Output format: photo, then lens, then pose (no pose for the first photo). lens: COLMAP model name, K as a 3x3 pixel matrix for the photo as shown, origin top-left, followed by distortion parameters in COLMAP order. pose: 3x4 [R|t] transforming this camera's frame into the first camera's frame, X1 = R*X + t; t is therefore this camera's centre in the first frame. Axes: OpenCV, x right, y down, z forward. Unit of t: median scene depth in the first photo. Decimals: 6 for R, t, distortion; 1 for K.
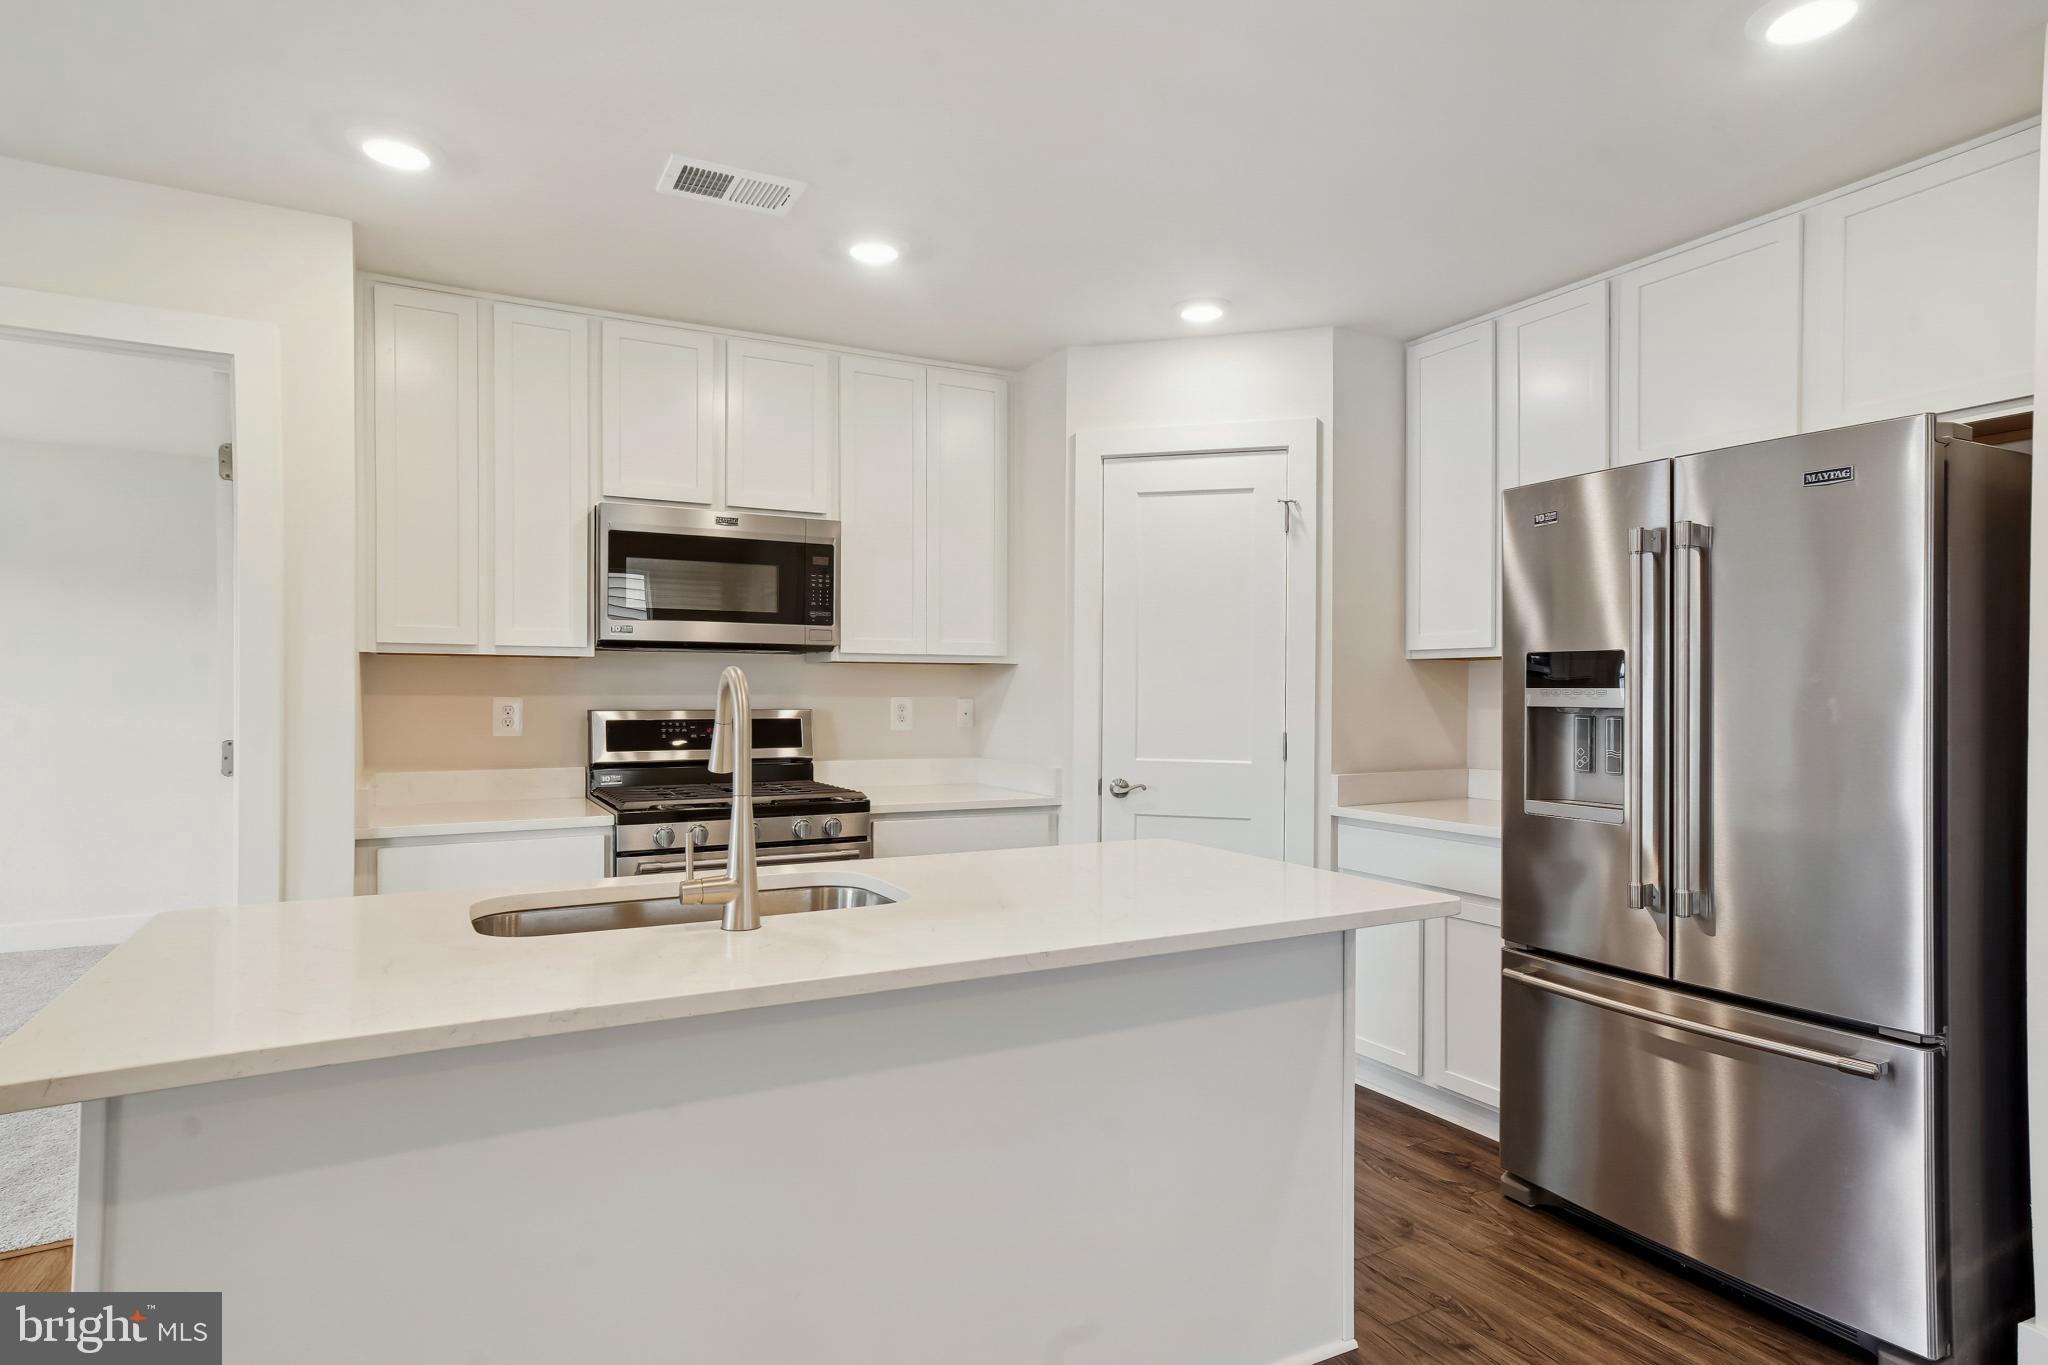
lens RADIAL K [[1095.8, 0, 1023.4], [0, 1095.8, 688.9], [0, 0, 1]] dist [-0.008155, -0.000106]
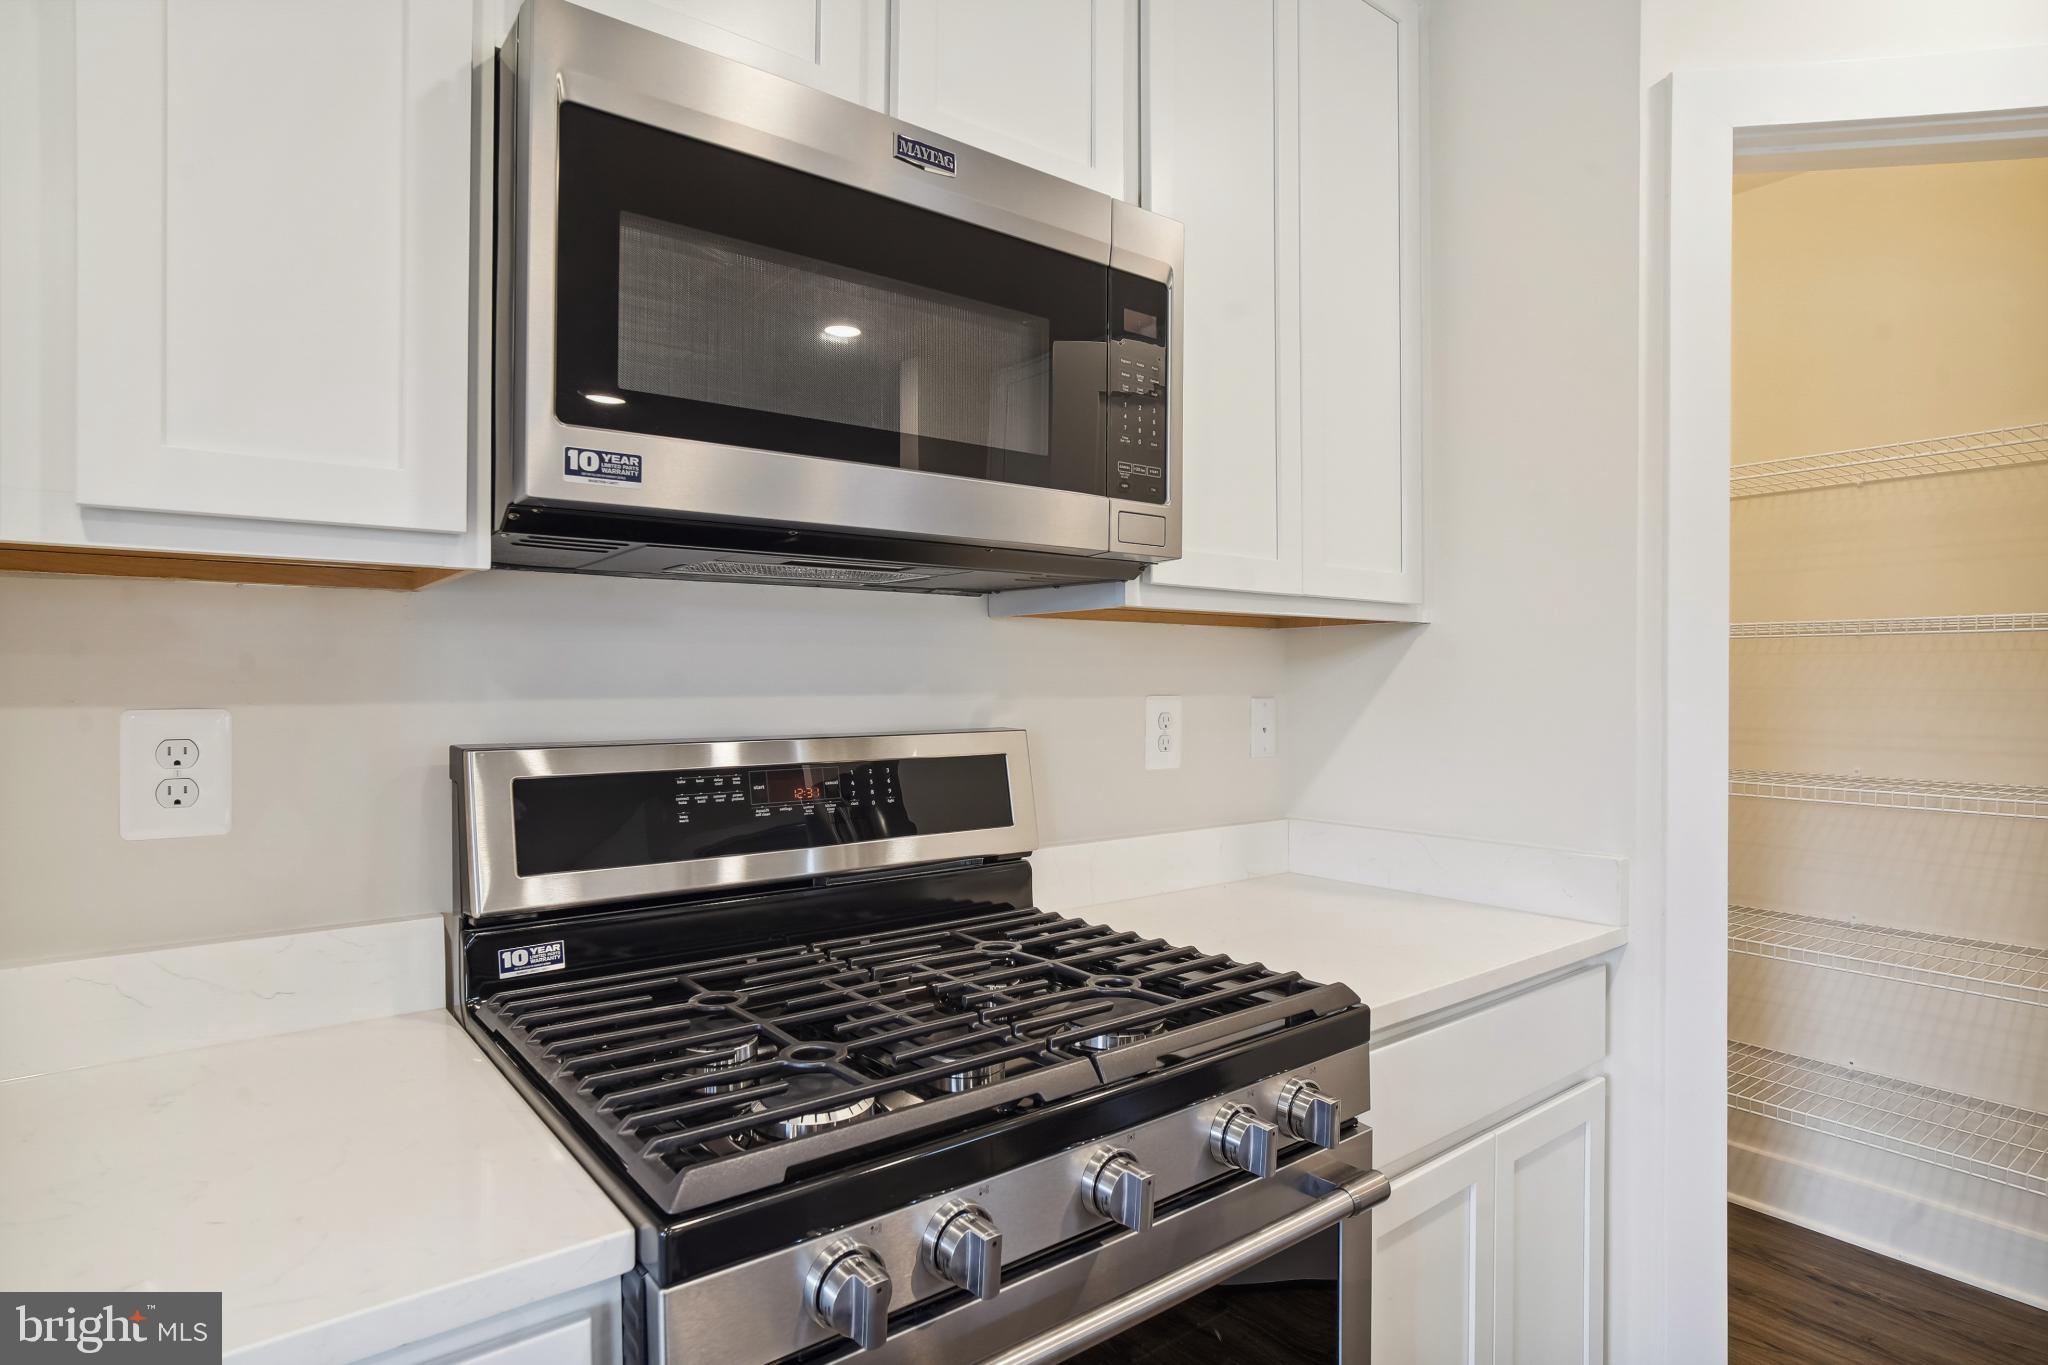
lens RADIAL K [[1095.8, 0, 1024.8], [0, 1095.8, 675.8], [0, 0, 1]] dist [-0.008155, -0.000106]
pose [[0.987245, -0.006764, 0.159063, -0.278254], [0.008163, 0.999934, -0.008142, 0.002278], [-0.158998, 0.009337, 0.987235, 0.643939]]
